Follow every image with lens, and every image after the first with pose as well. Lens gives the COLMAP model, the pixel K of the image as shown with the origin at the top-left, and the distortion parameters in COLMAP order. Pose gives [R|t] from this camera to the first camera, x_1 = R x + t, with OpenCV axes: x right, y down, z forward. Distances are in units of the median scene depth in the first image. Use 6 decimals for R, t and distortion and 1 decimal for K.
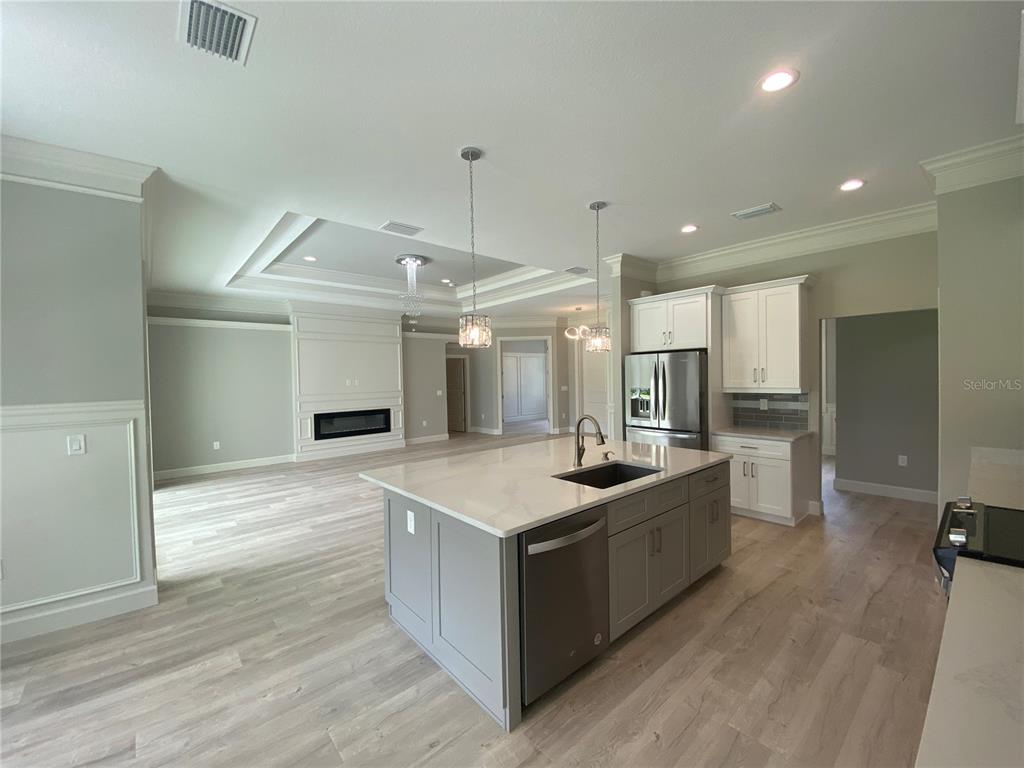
lens RADIAL K [[414.9, 0, 520.6], [0, 414.9, 381.3], [0, 0, 1]] dist [0.014132, -0.009240]
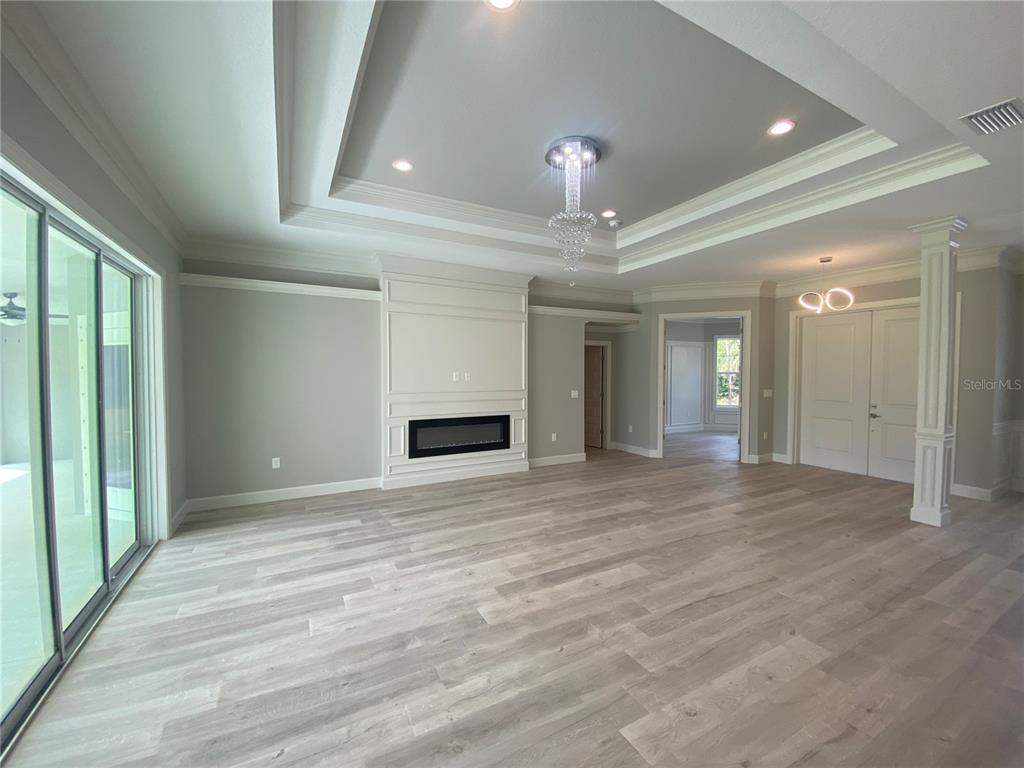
lens RADIAL K [[414.9, 0, 510.5], [0, 414.9, 381.0], [0, 0, 1]] dist [0.014132, -0.009240]
pose [[0.969516, 0.025375, -0.243712, -0.144692], [-0.023654, 0.999670, 0.009985, 0.001187], [0.243885, -0.003916, 0.969796, 0.325884]]
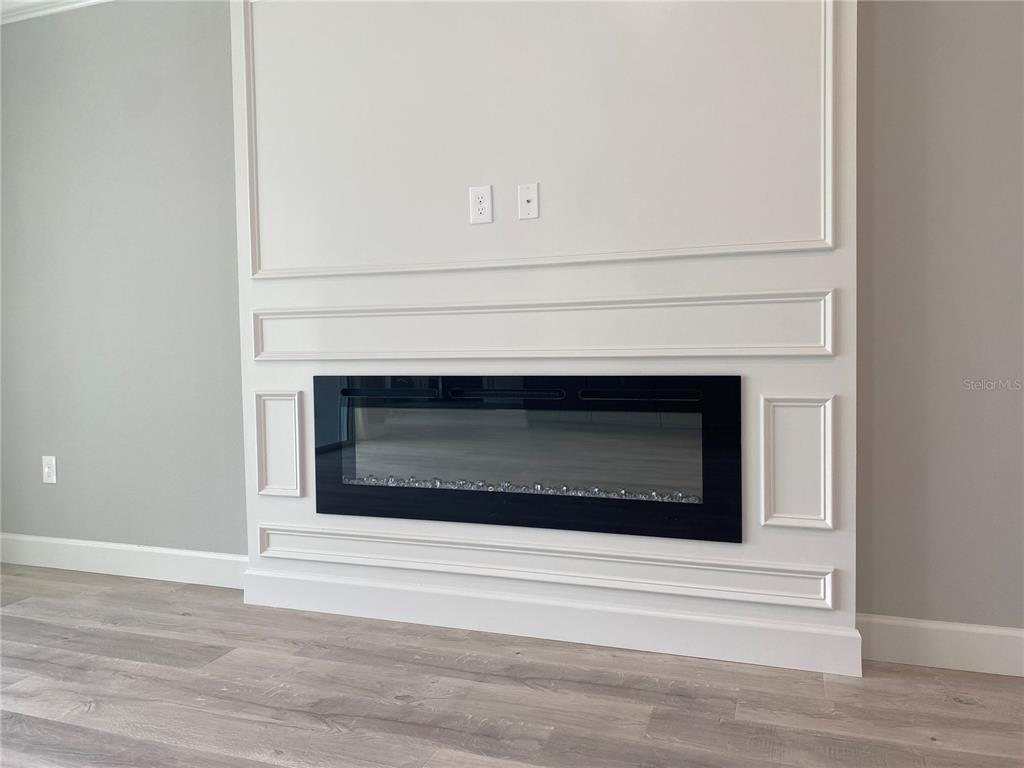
lens RADIAL K [[771.3, 0, 509.7], [0, 771.3, 379.5], [0, 0, 1]] dist [0.002477, 0.000384]
pose [[0.469911, 0.052836, -0.881131, -0.121537], [-0.010223, 0.998466, 0.054420, 0.052879], [0.882654, -0.016565, 0.469731, 0.810447]]
